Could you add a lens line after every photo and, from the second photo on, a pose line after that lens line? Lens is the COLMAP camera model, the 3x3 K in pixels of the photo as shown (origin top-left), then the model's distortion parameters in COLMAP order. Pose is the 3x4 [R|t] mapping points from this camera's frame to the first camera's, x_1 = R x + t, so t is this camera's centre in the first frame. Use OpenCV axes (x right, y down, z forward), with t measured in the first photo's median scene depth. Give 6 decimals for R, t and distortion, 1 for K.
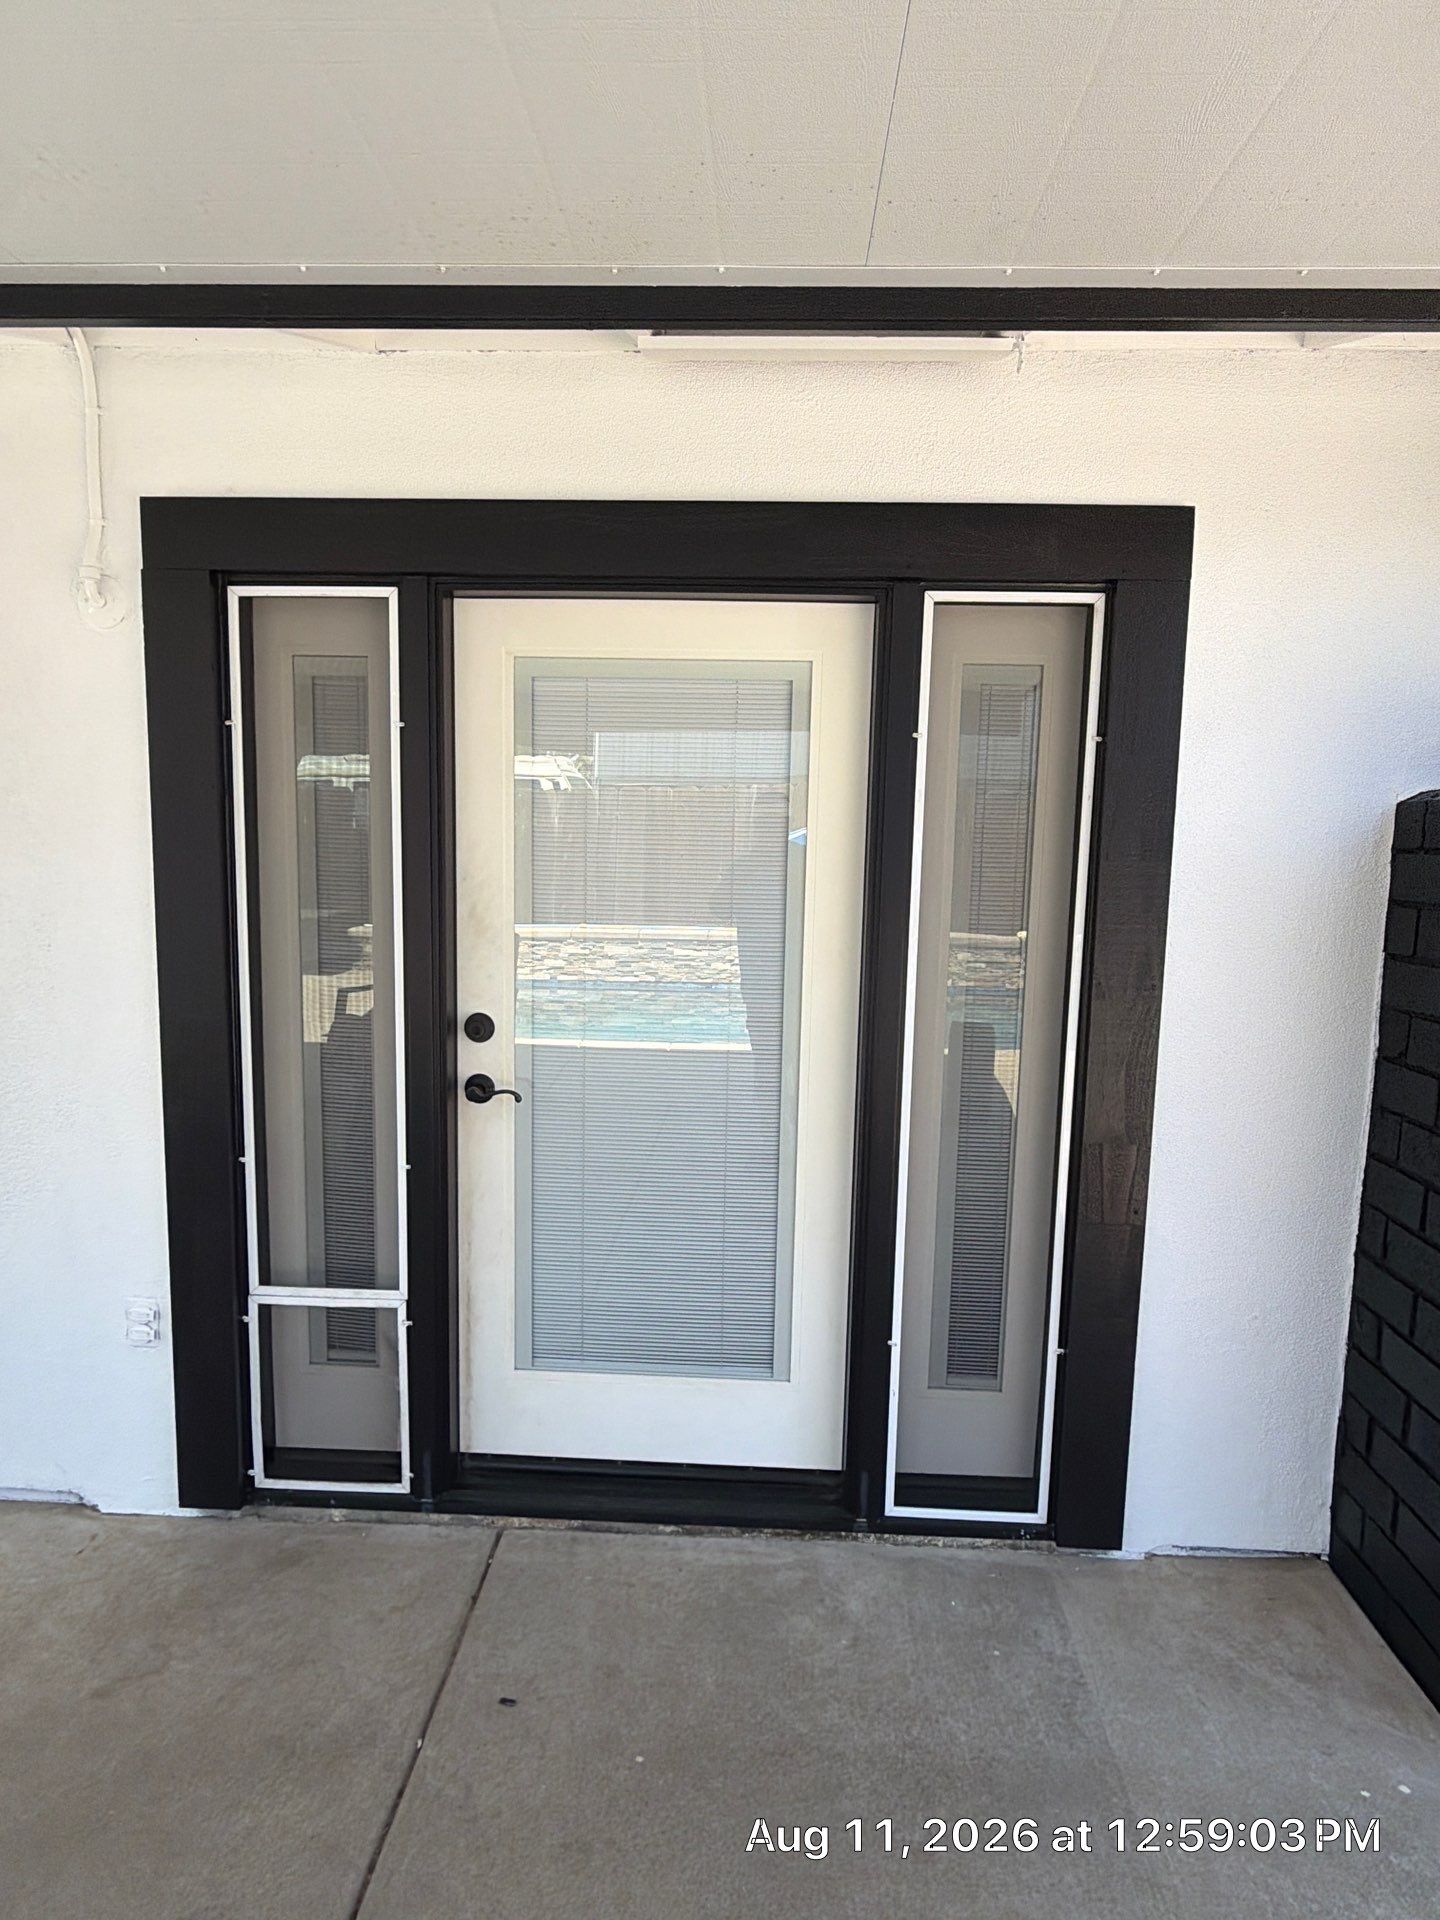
lens RADIAL K [[1072.8, 0, 720.0], [0, 1072.8, 960.0], [0, 0, 1]] dist [0.004283, 0.000274]
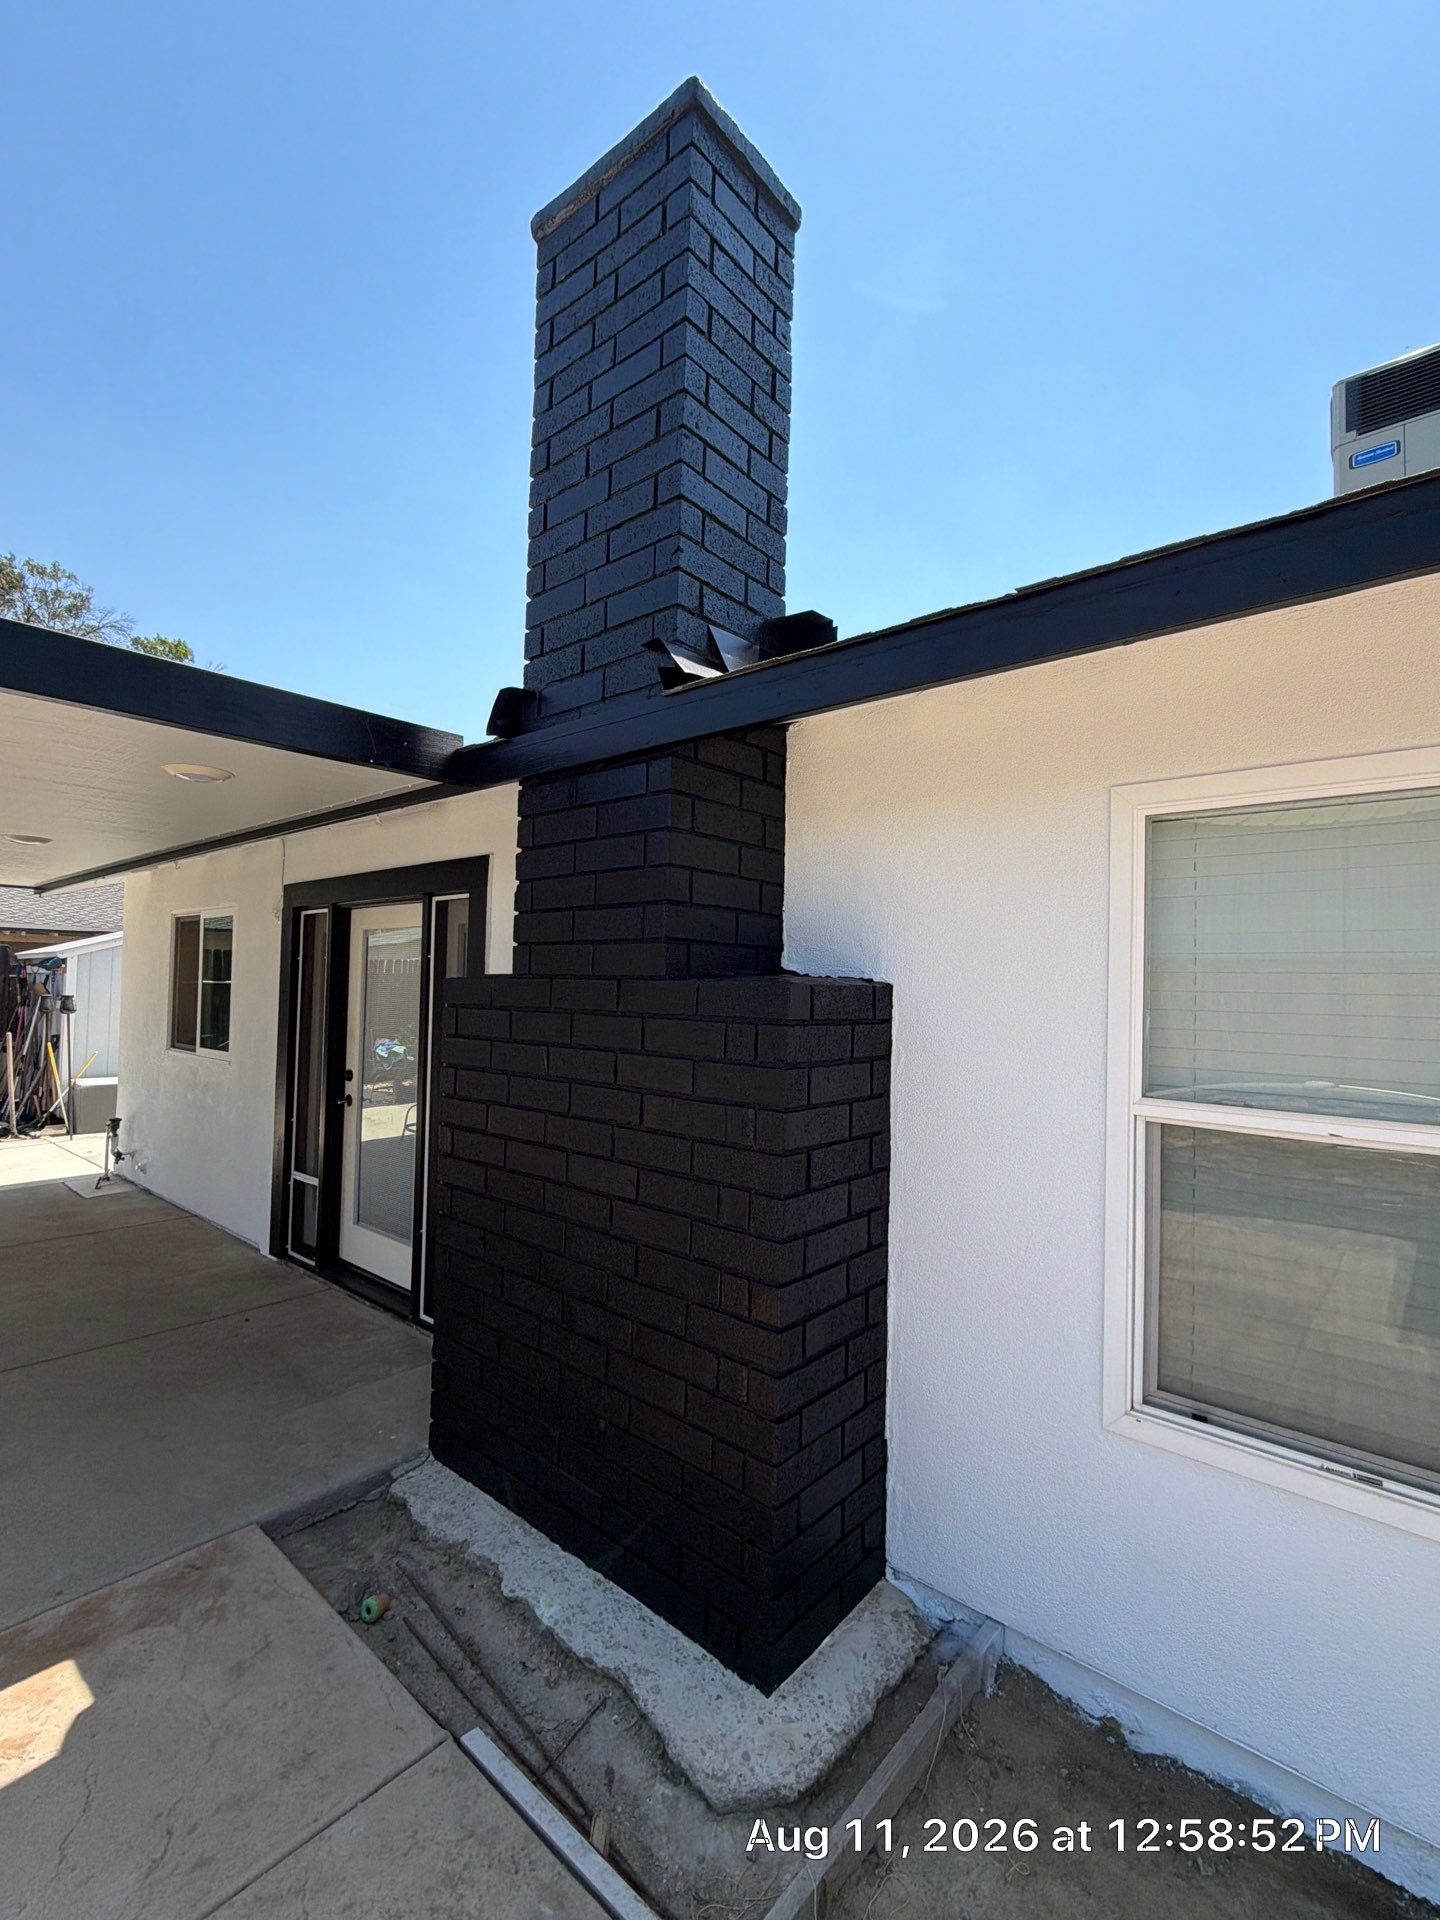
lens RADIAL K [[826.1, 0, 721.4], [0, 826.1, 993.4], [0, 0, 1]] dist [0.001238, 0.000197]
pose [[0.811299, 0.008285, -0.584572, 1.593640], [-0.096079, 0.988194, -0.119337, 0.018804], [0.576682, 0.152983, 0.802517, -0.074037]]
